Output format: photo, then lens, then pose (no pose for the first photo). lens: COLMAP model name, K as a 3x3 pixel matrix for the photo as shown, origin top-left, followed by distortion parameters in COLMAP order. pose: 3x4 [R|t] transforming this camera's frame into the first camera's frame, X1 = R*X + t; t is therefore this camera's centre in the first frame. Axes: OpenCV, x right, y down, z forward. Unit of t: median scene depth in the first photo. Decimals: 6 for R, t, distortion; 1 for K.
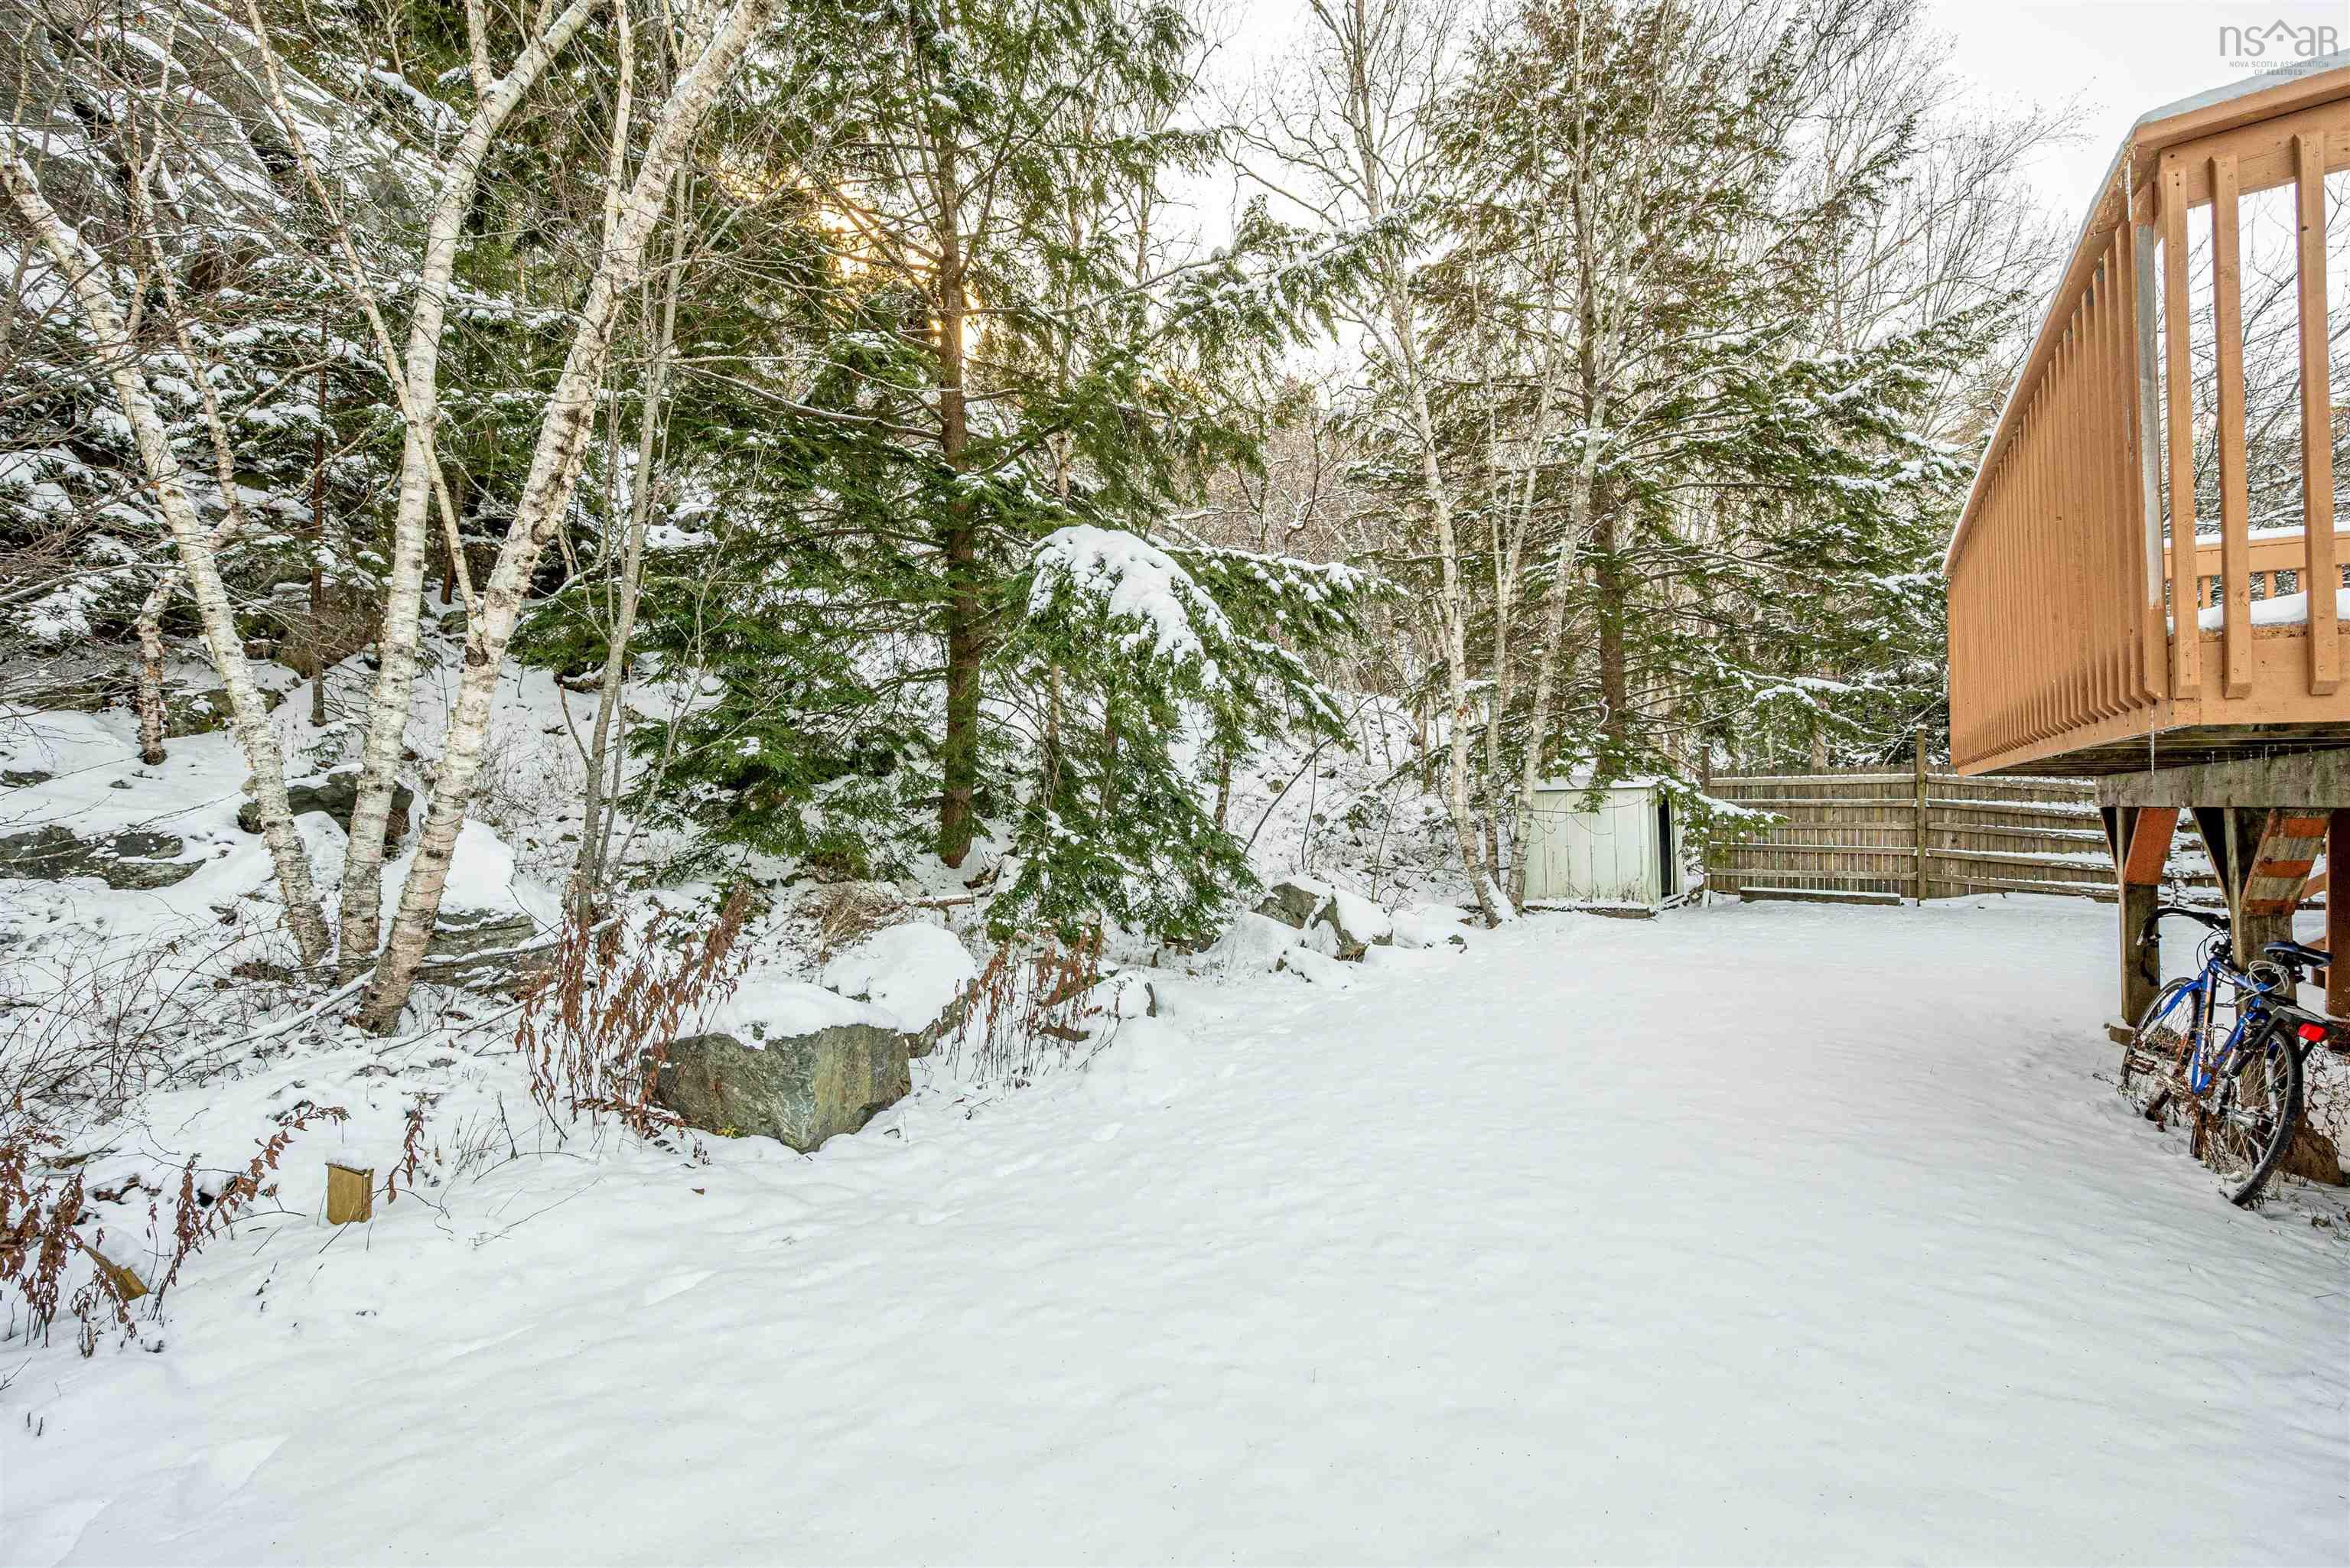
lens RADIAL K [[959.3, 0, 1209.3], [0, 959.3, 789.3], [0, 0, 1]] dist [-0.000963, -0.000043]
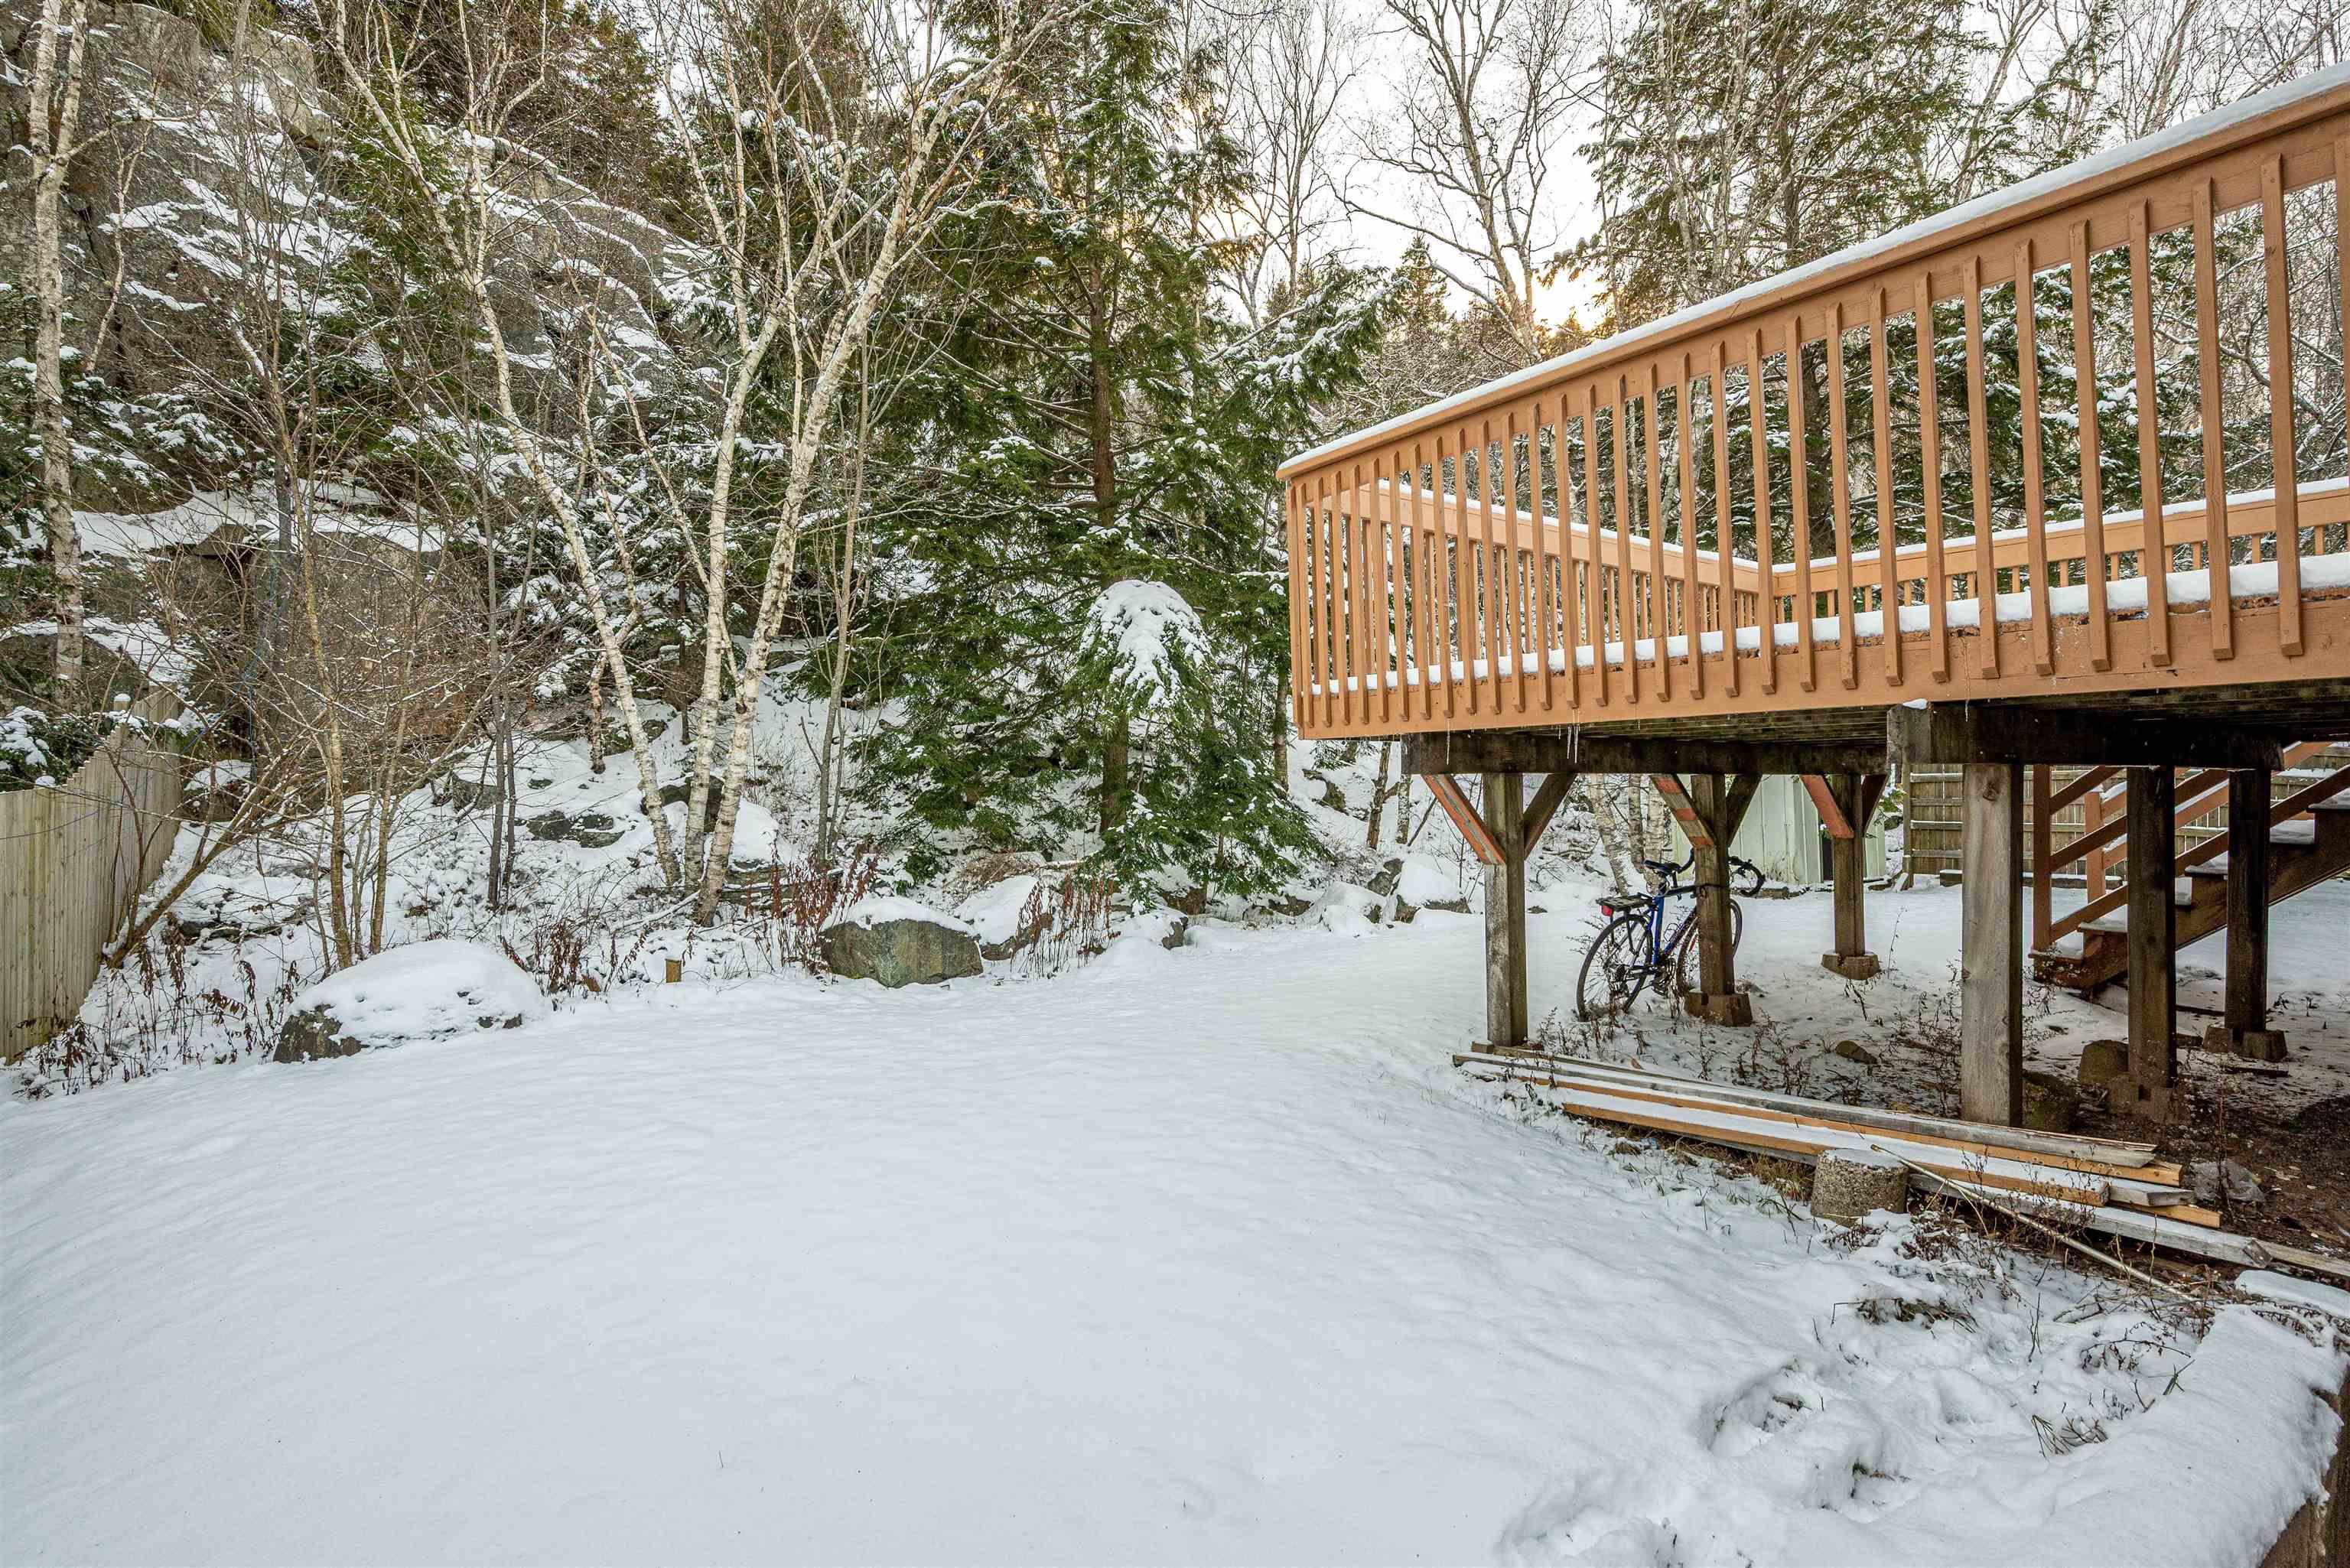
lens RADIAL K [[1051.4, 0, 1175.0], [0, 1051.4, 784.0], [0, 0, 1]] dist [0.000778, -0.000102]
pose [[0.945031, -0.018381, -0.326464, 0.396881], [0.020483, 0.999786, 0.003002, 0.005924], [0.326339, -0.009524, 0.945205, -0.361719]]
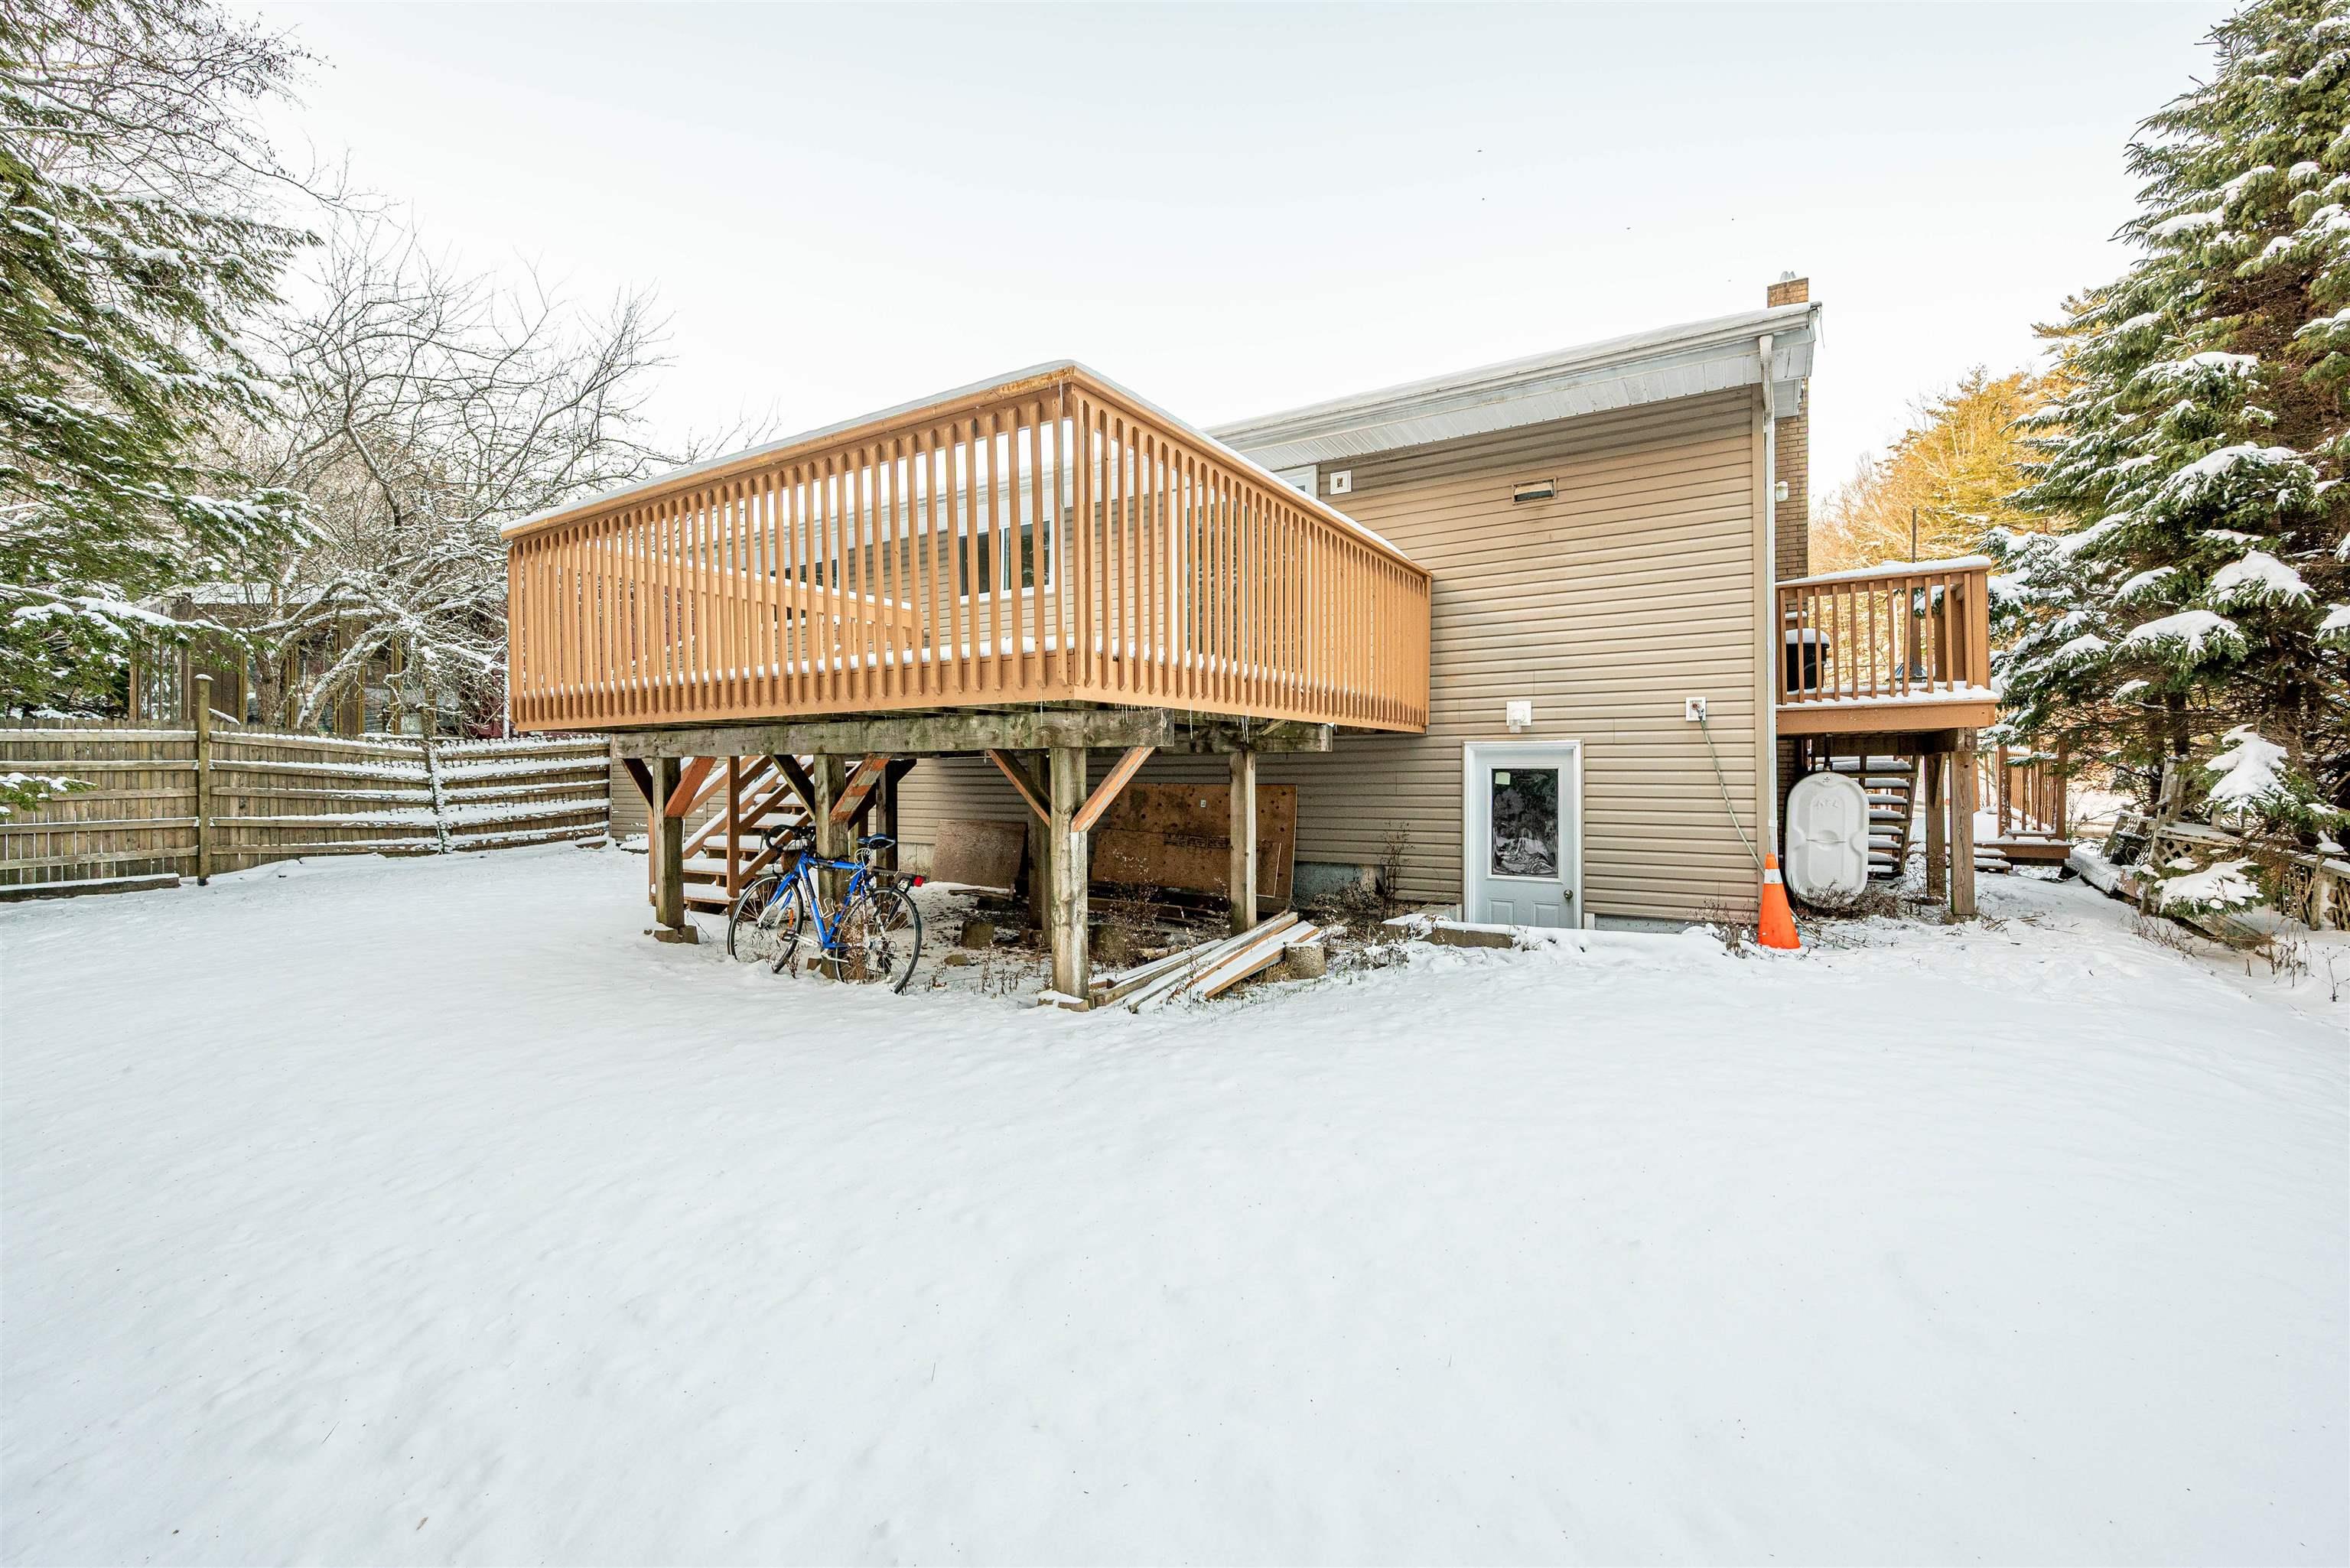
lens RADIAL K [[947.4, 0, 1175.0], [0, 947.4, 784.0], [0, 0, 1]] dist [0.000712, 0.000018]
pose [[-0.042880, -0.023873, 0.998795, -0.270105], [-0.001902, 0.999715, 0.023814, 0.016400], [-0.999078, -0.000879, -0.042913, 0.288797]]
